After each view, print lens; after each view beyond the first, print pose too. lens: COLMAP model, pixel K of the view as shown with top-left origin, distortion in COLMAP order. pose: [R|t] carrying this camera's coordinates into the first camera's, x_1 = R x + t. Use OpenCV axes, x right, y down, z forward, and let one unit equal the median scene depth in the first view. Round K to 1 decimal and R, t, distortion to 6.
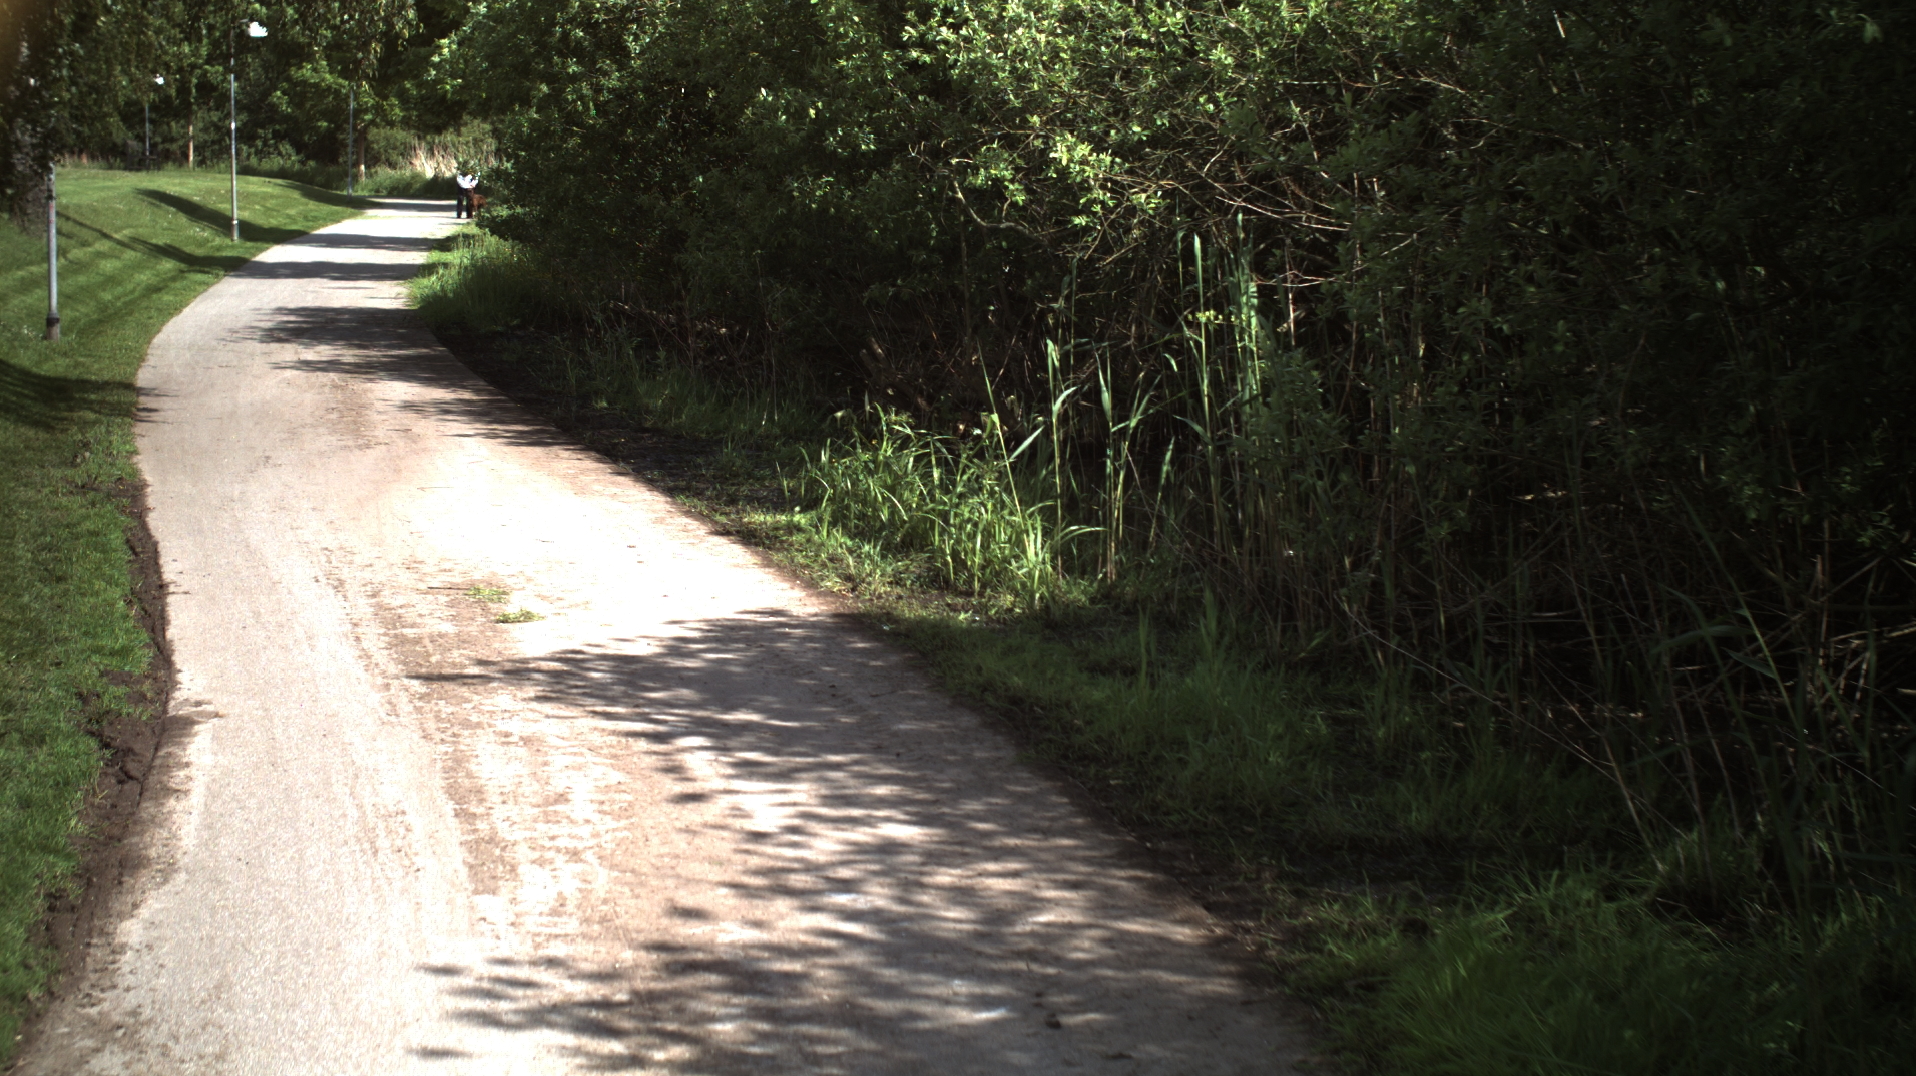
lens RADIAL K [[3531.9, 0, 967.6], [0, 3531.9, 494.1], [0, 0, 1]] dist [-0.270296, 0.000000]
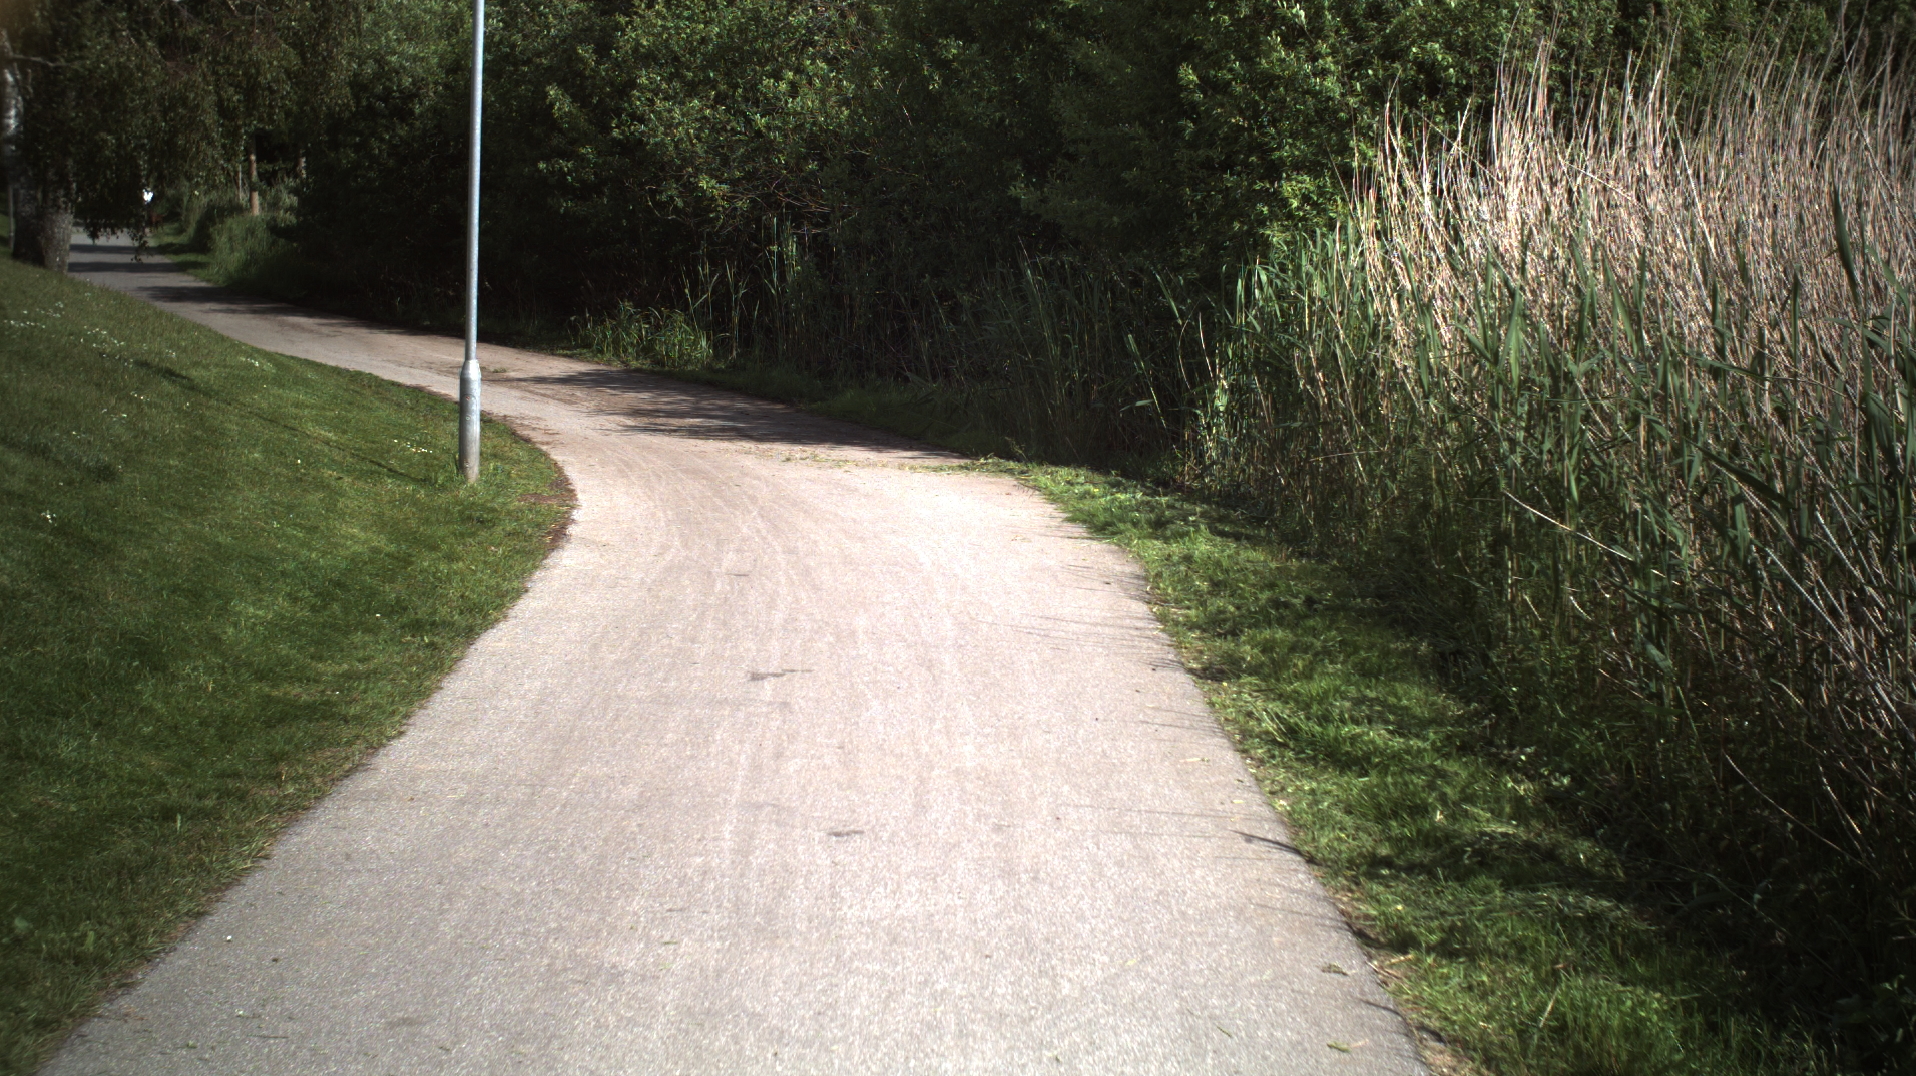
lens RADIAL K [[3531.9, 0, 947.3], [0, 3531.9, 538.2], [0, 0, 1]] dist [-0.270296, 0.000000]
pose [[0.991498, -0.015635, 0.129182, -0.078058], [0.014652, 0.999856, 0.008551, 0.077571], [-0.129297, -0.006585, 0.991584, -0.863479]]
